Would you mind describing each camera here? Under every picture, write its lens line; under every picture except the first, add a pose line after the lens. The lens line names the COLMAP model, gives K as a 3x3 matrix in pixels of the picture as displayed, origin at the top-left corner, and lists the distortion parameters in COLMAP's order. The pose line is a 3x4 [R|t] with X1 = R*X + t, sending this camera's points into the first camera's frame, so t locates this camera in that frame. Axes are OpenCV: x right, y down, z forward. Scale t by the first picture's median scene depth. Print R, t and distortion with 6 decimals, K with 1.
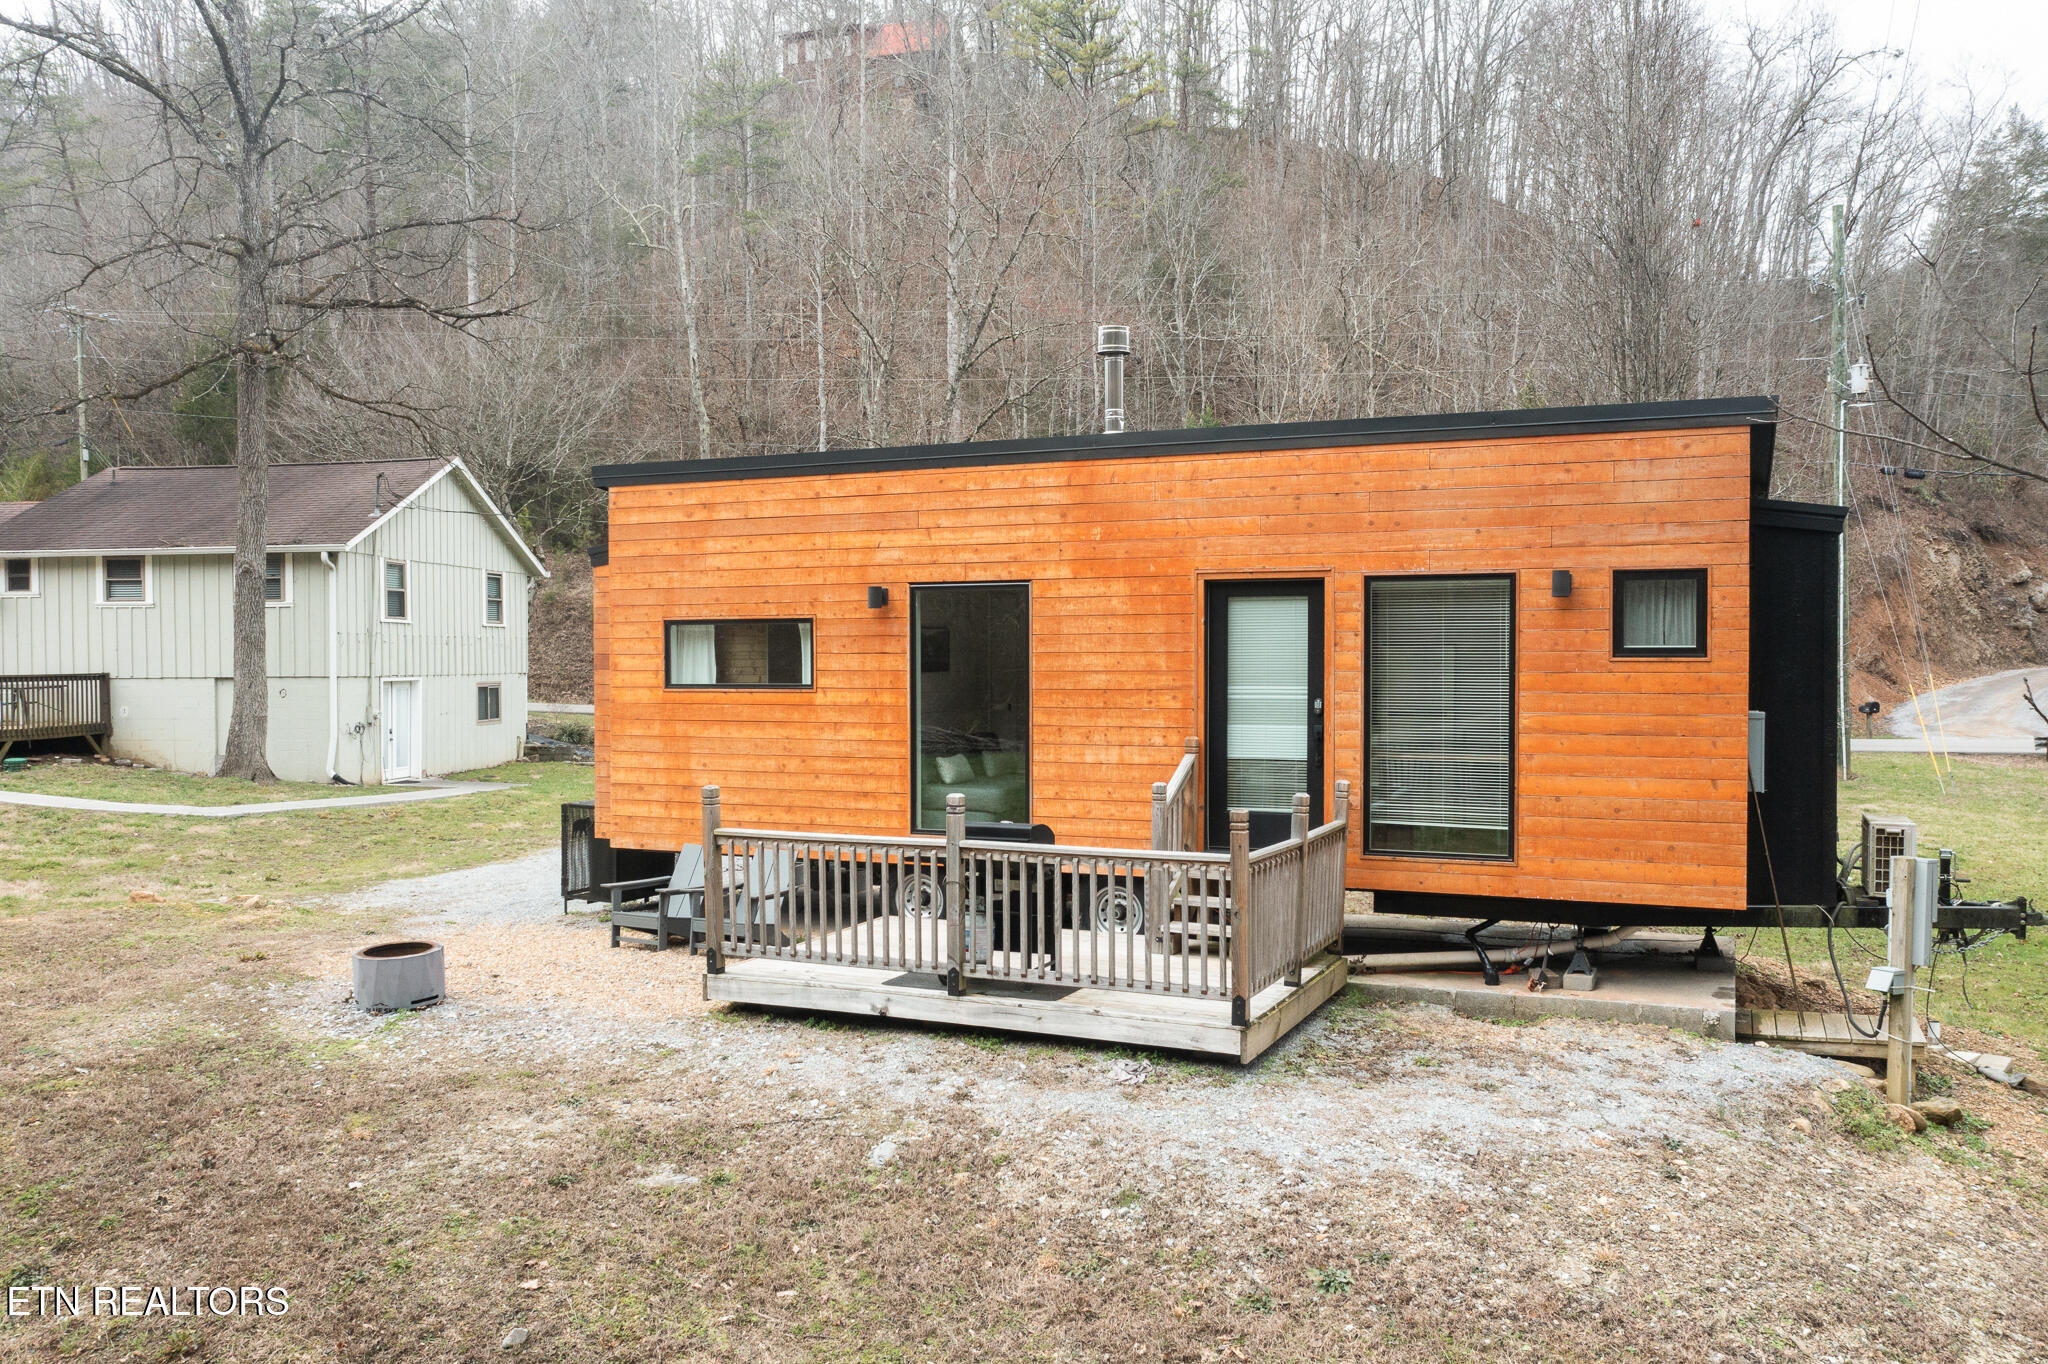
lens RADIAL K [[1607.9, 0, 1024.8], [0, 1607.9, 697.9], [0, 0, 1]] dist [-0.022050, 0.002768]
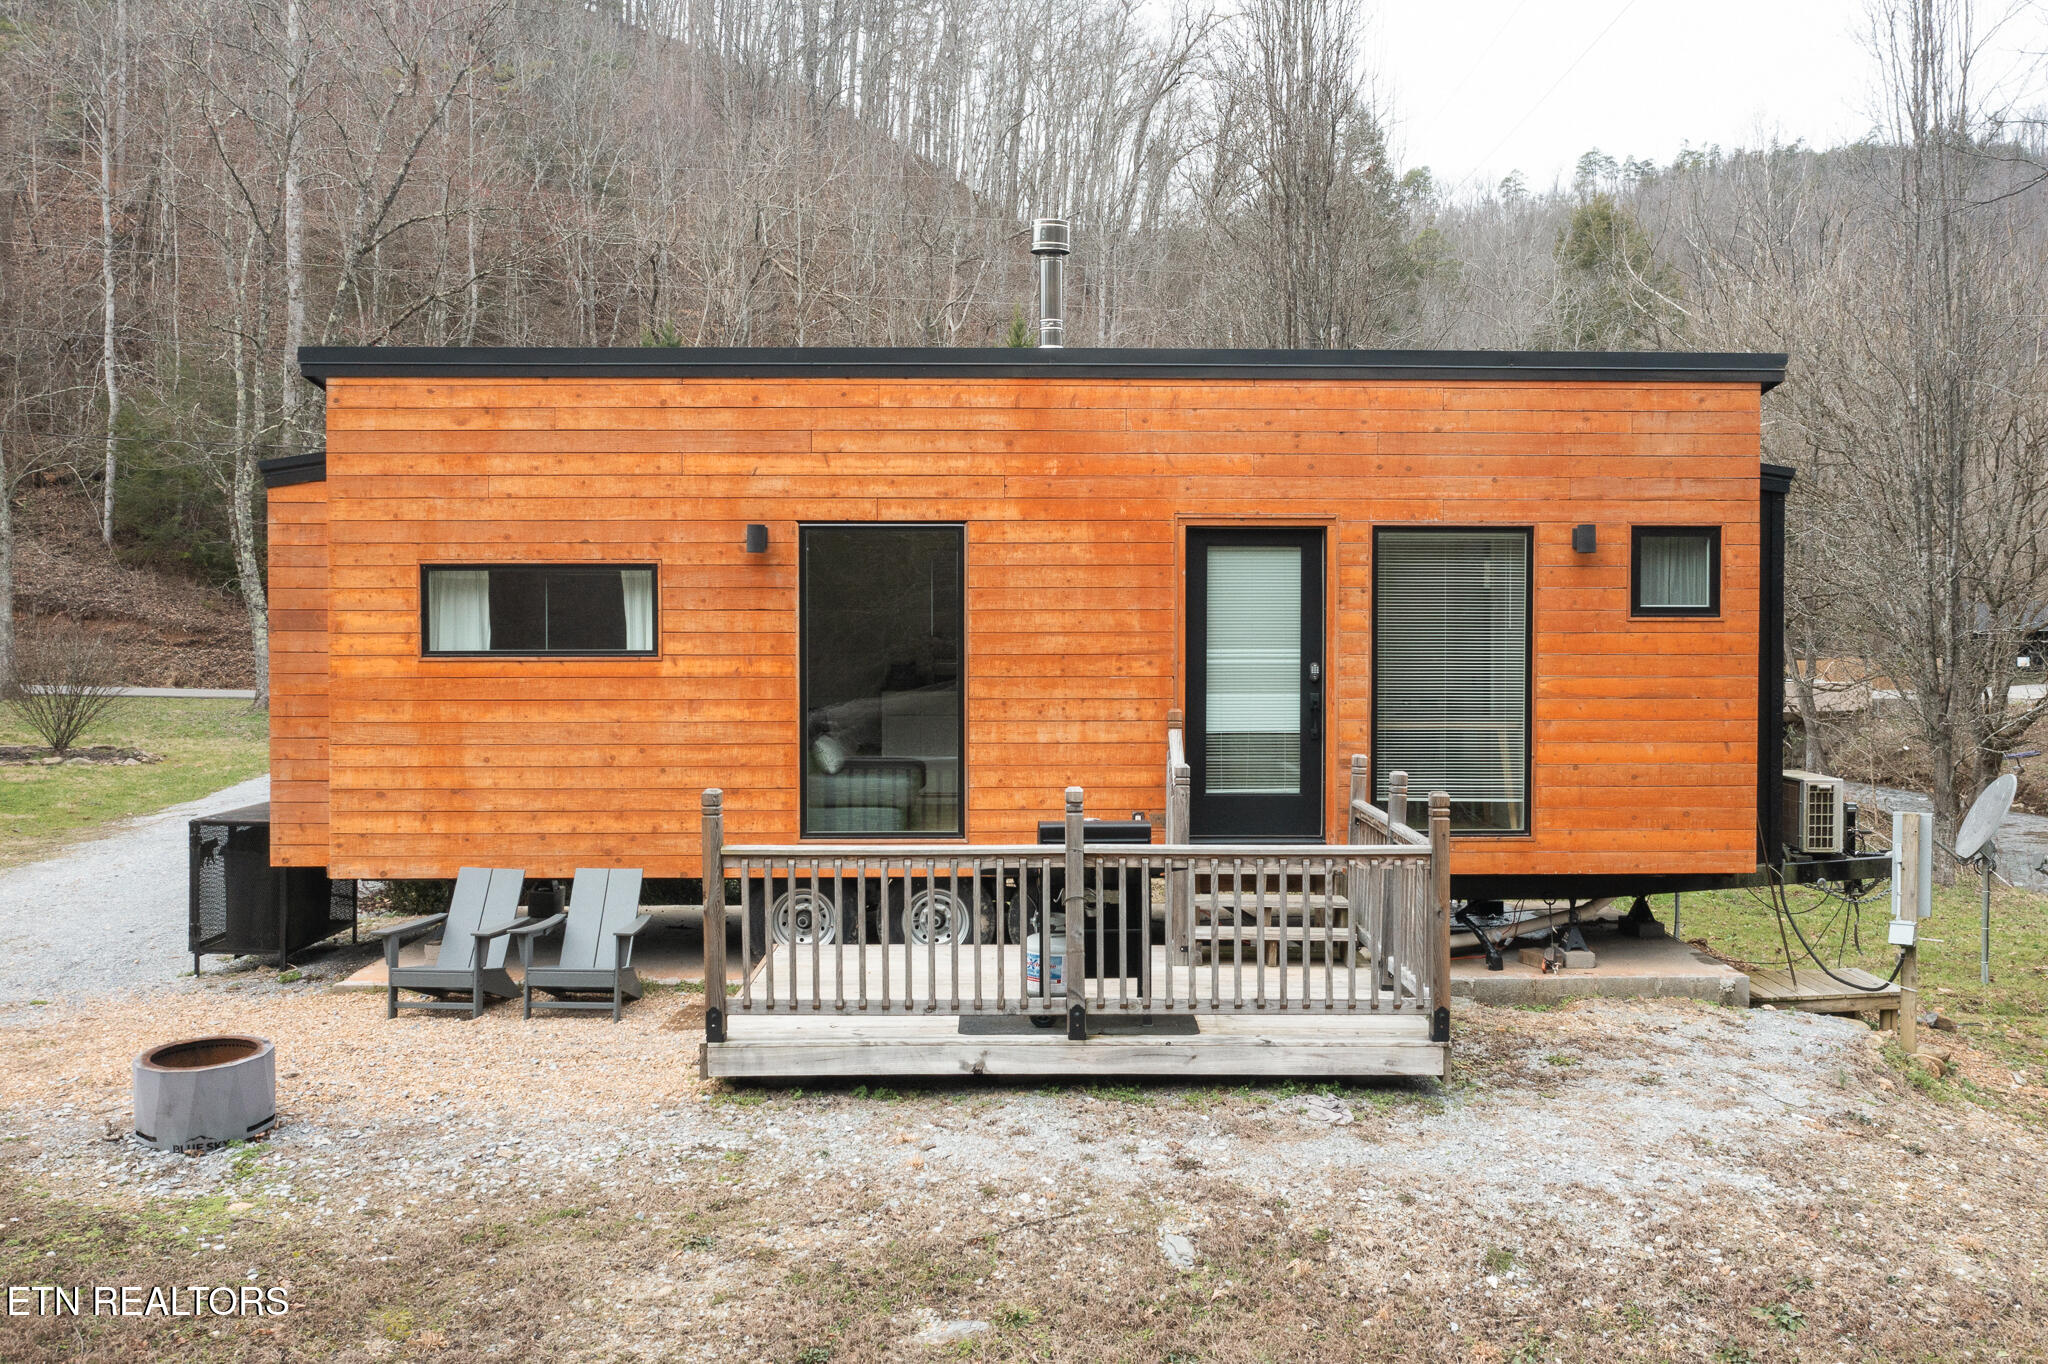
lens RADIAL K [[1787.3, 0, 1024.2], [0, 1787.3, 660.1], [0, 0, 1]] dist [-0.019236, 0.003247]
pose [[0.905560, -0.009470, 0.424112, -0.404338], [0.008627, 0.999955, 0.003908, -0.006769], [-0.424130, 0.000119, 0.905601, 0.187155]]
